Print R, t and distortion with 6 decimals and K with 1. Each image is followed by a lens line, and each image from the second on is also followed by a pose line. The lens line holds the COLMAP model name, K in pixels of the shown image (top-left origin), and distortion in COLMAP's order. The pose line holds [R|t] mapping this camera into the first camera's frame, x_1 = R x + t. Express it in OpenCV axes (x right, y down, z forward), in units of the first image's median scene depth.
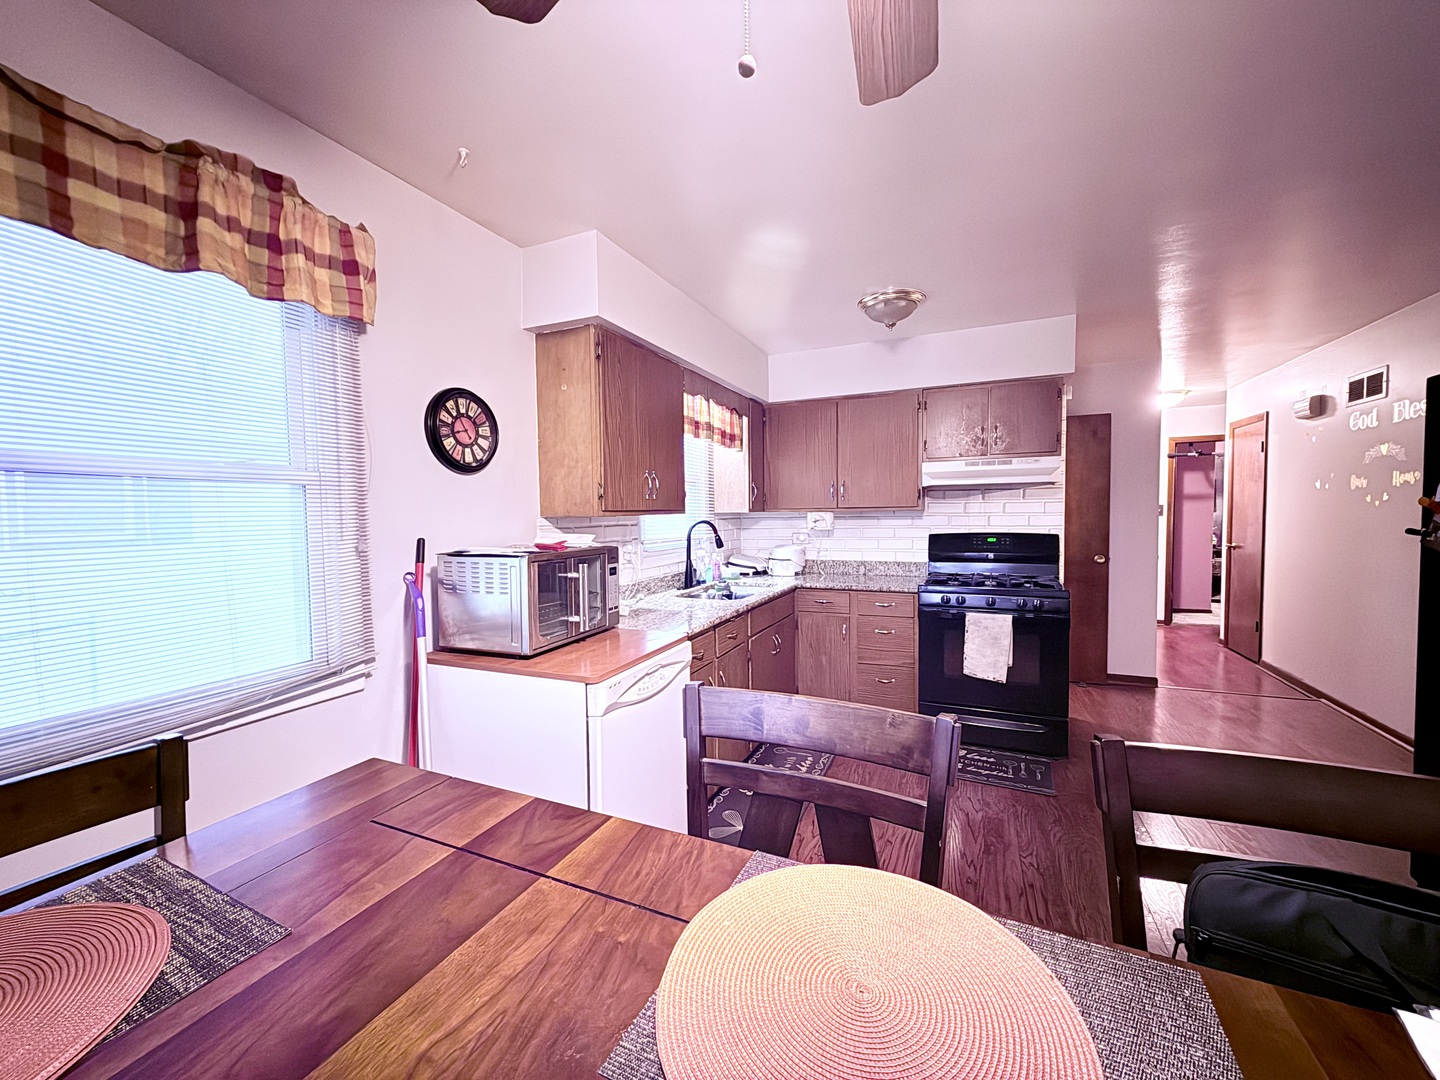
lens RADIAL K [[570.8, 0, 714.4], [0, 570.8, 537.0], [0, 0, 1]] dist [-0.000701, 0.000627]
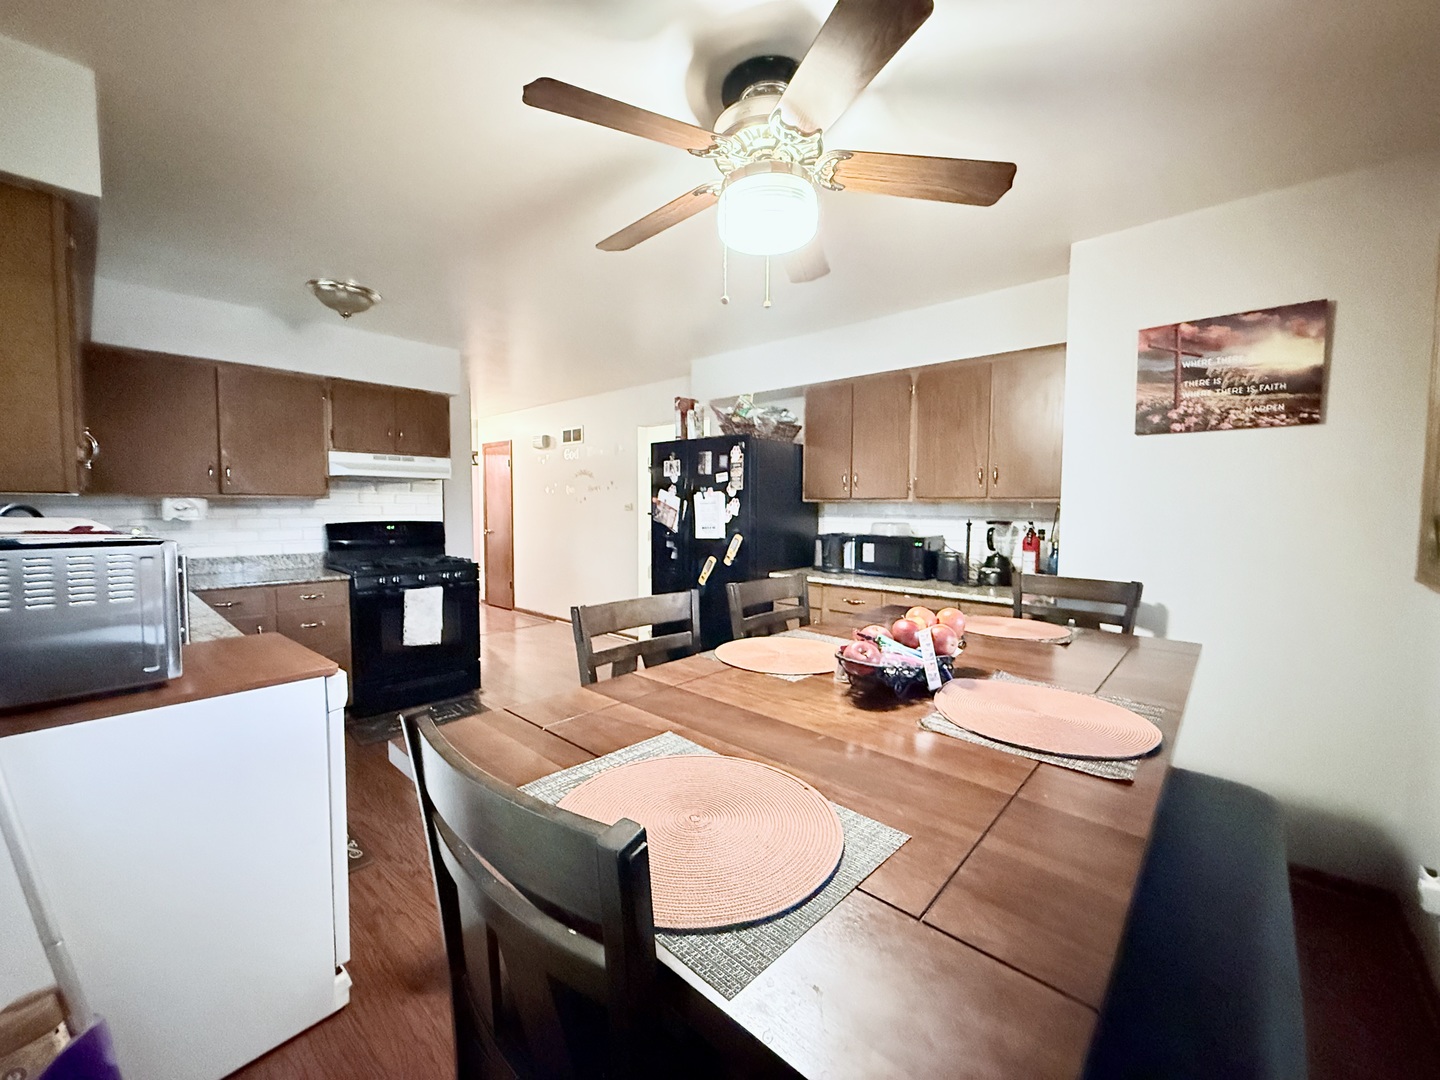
lens RADIAL K [[570.8, 0, 717.8], [0, 570.8, 537.9], [0, 0, 1]] dist [-0.000701, 0.000627]
pose [[0.301587, -0.036492, 0.952740, -0.381627], [0.031402, 0.999105, 0.028327, 0.013603], [-0.952921, 0.021375, 0.302463, 0.058182]]
